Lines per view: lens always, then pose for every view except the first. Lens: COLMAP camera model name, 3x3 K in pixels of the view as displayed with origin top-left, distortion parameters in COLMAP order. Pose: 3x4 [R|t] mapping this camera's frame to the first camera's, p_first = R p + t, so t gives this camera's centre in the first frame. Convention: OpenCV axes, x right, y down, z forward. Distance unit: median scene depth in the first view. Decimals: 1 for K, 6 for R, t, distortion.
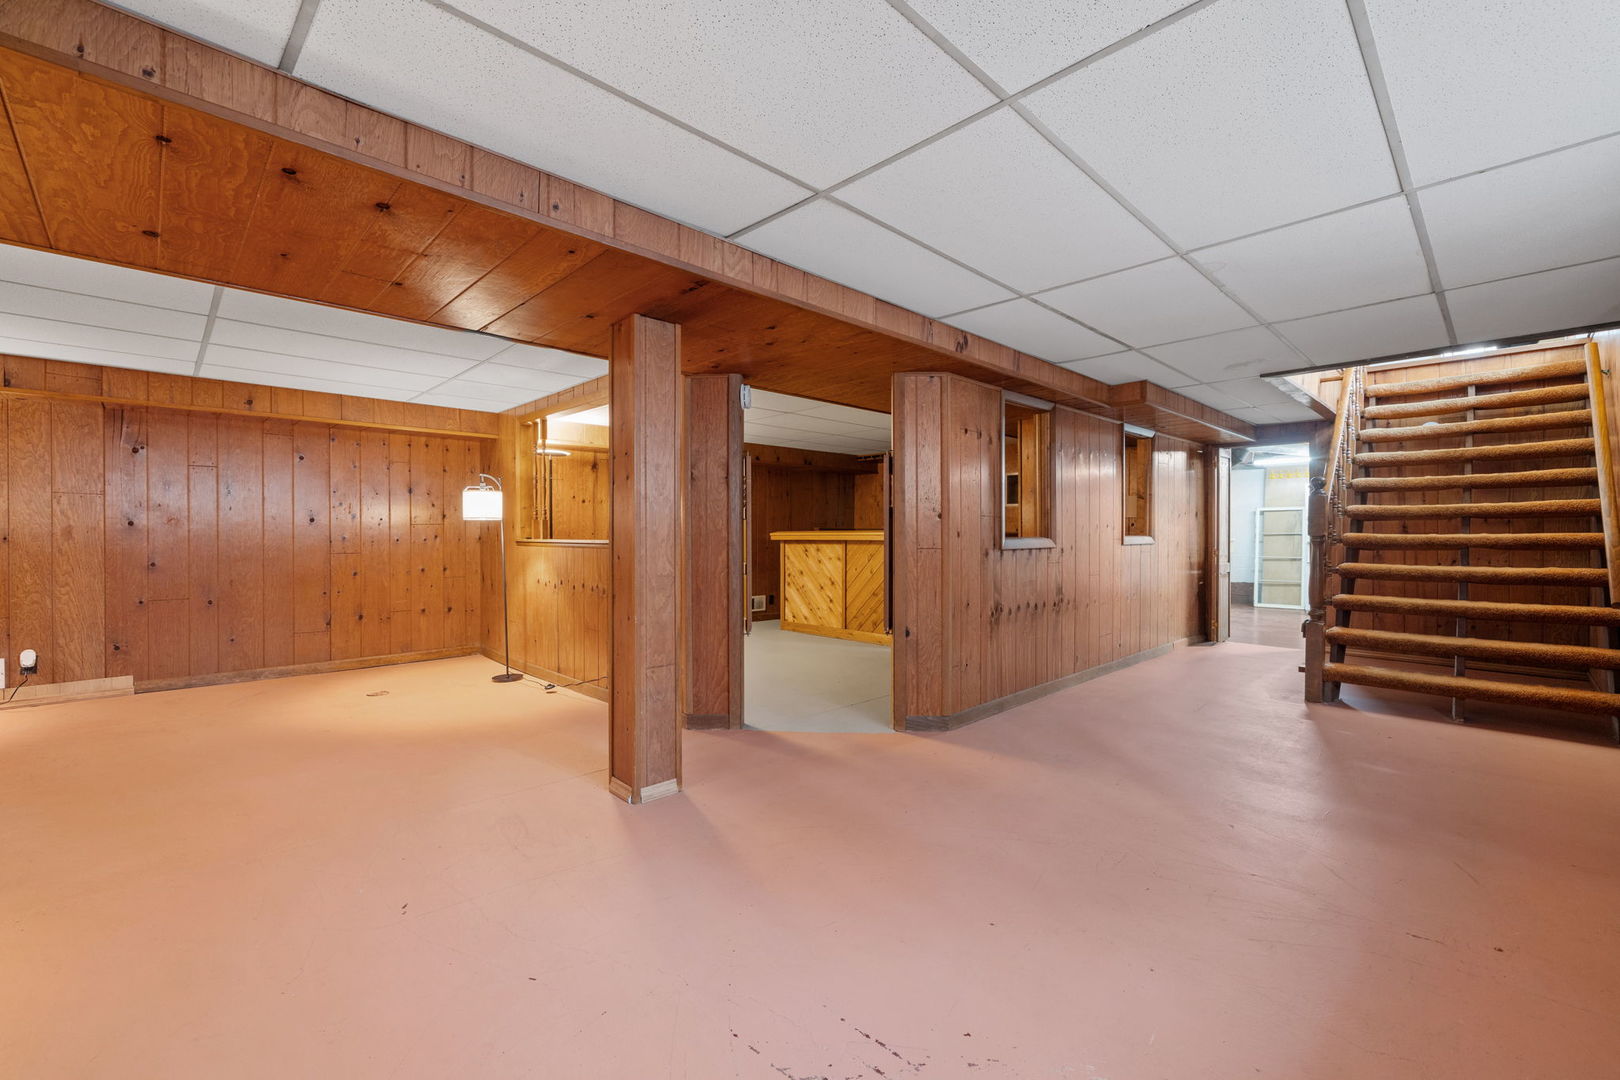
lens RADIAL K [[677.8, 0, 825.6], [0, 677.8, 533.8], [0, 0, 1]] dist [-0.001442, -0.000091]
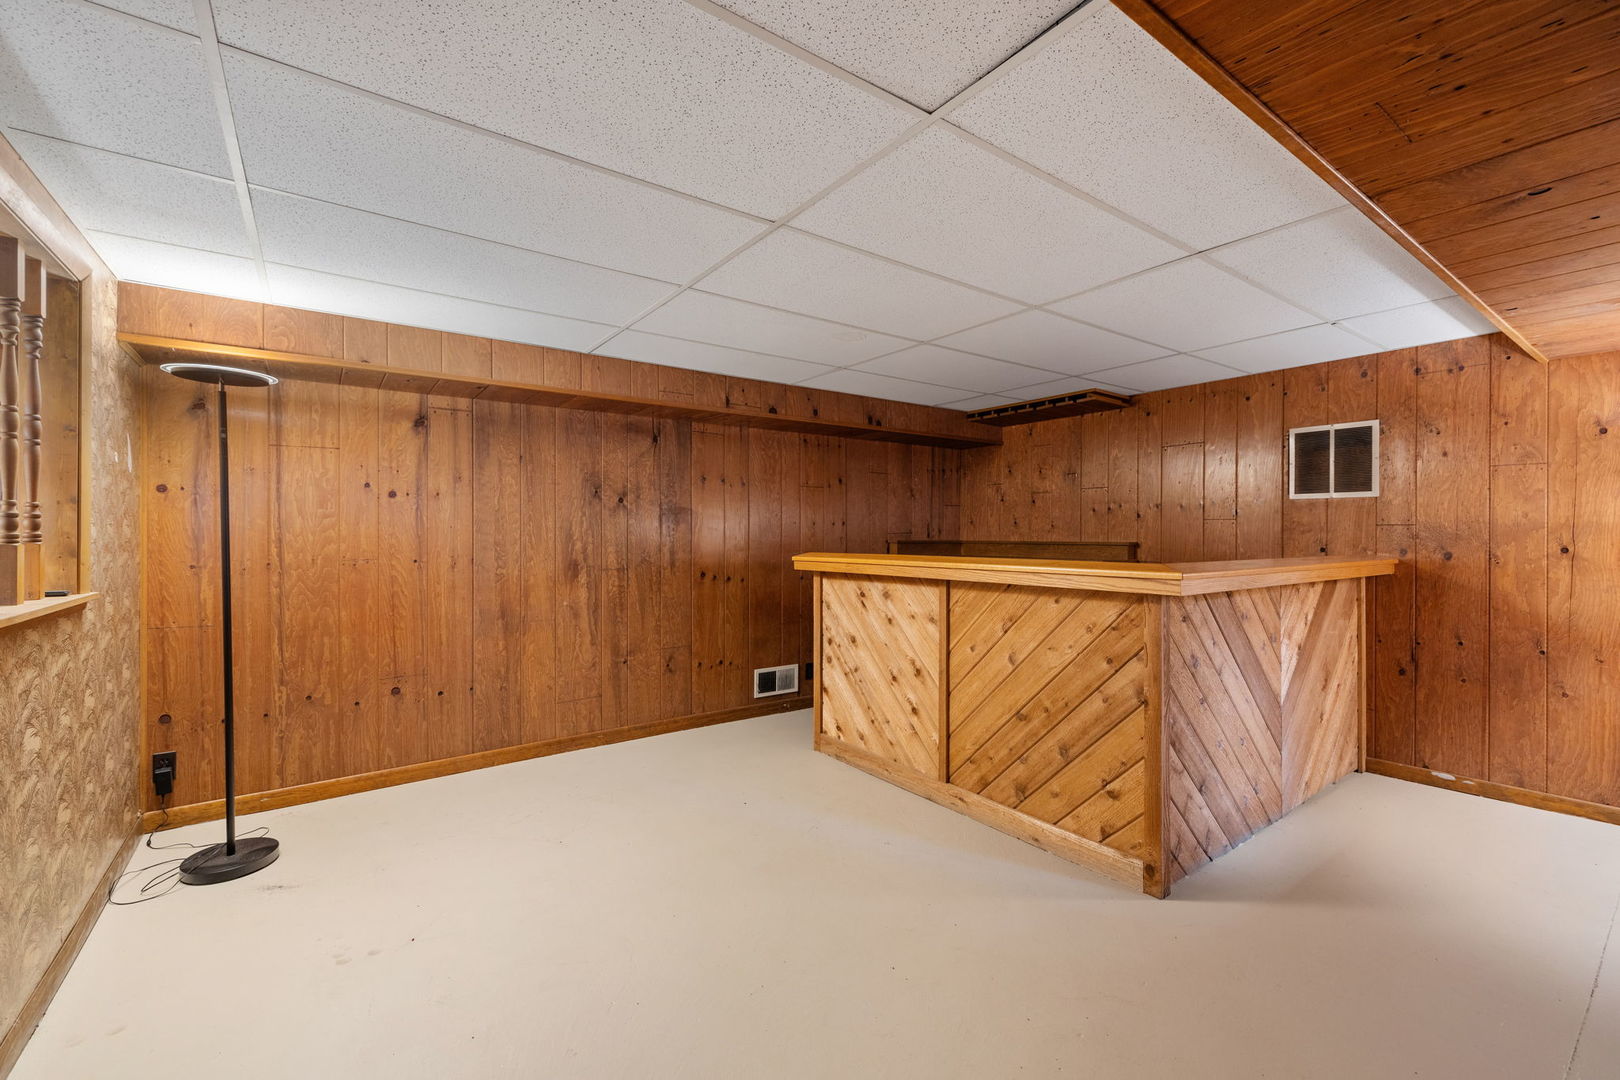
lens RADIAL K [[677.8, 0, 802.7], [0, 677.8, 534.0], [0, 0, 1]] dist [-0.001442, -0.000091]
pose [[0.985219, 0.001396, -0.171294, 0.012256], [-0.001037, 0.999997, 0.002186, -0.020612], [0.171296, -0.001976, 0.985218, 0.557222]]
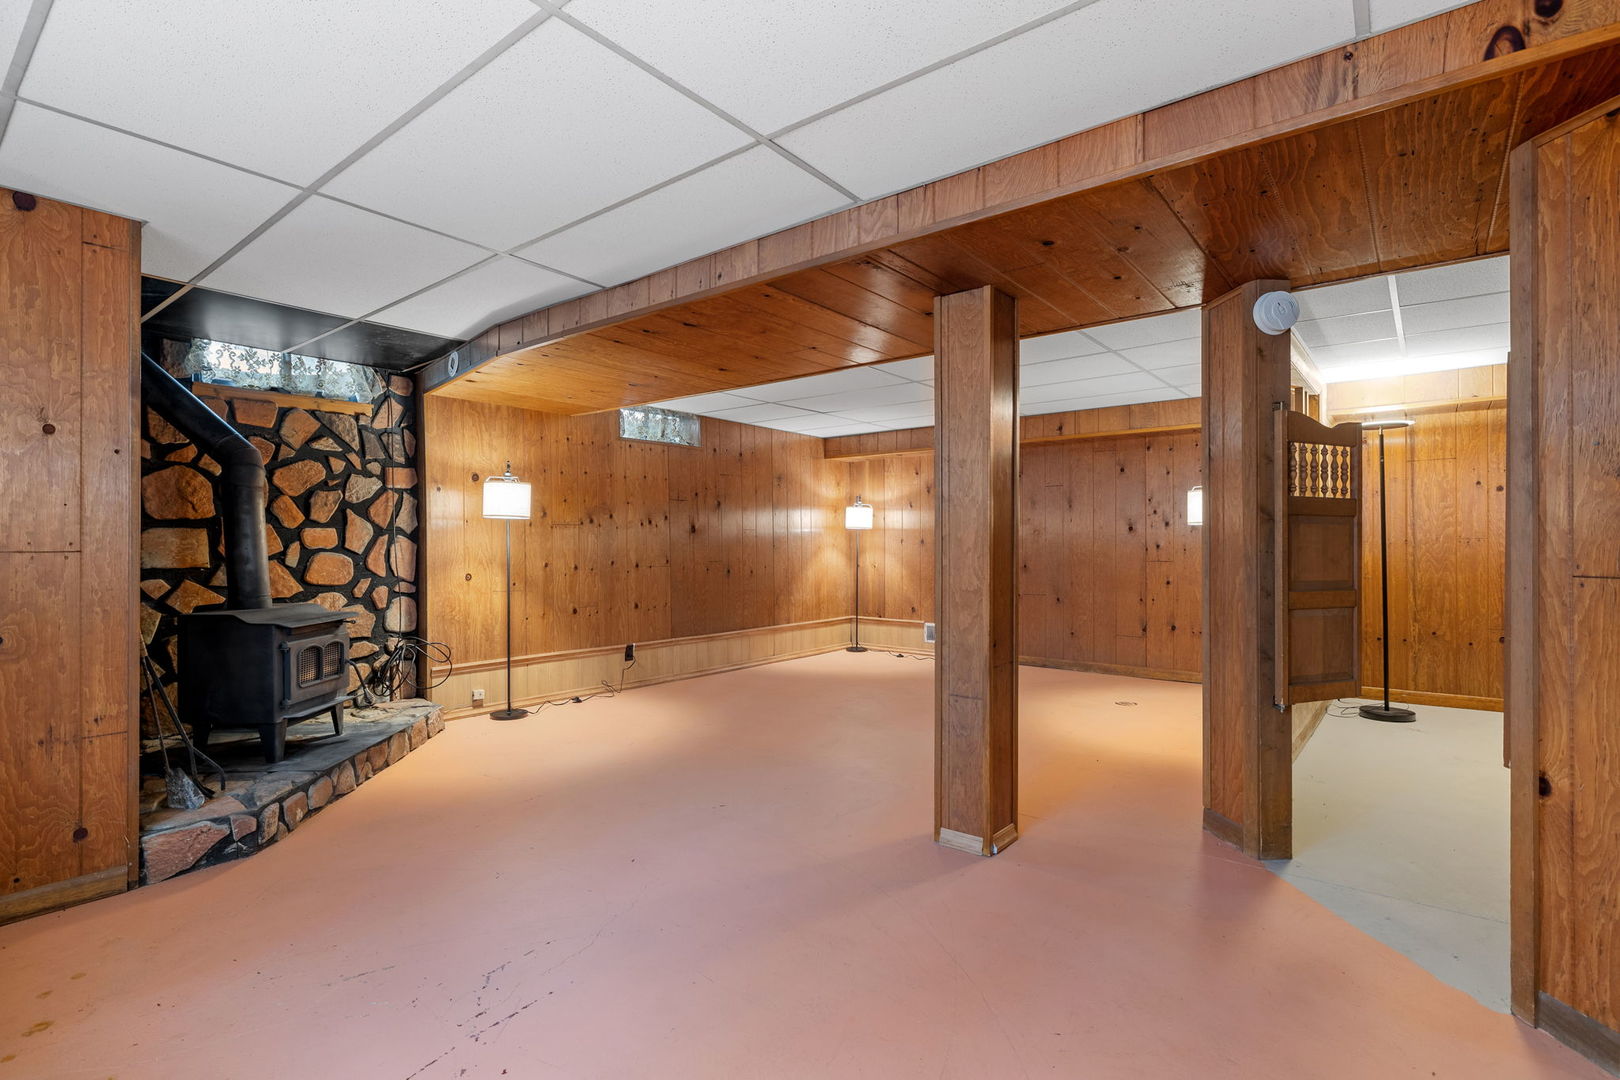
lens RADIAL K [[788.7, 0, 809.5], [0, 788.7, 542.7], [0, 0, 1]] dist [0.001526, -0.000359]
pose [[0.110632, -0.001103, -0.993861, 0.287042], [0.002718, 0.999996, -0.000807, 0.000807], [0.993858, -0.002612, 0.110634, 0.276729]]
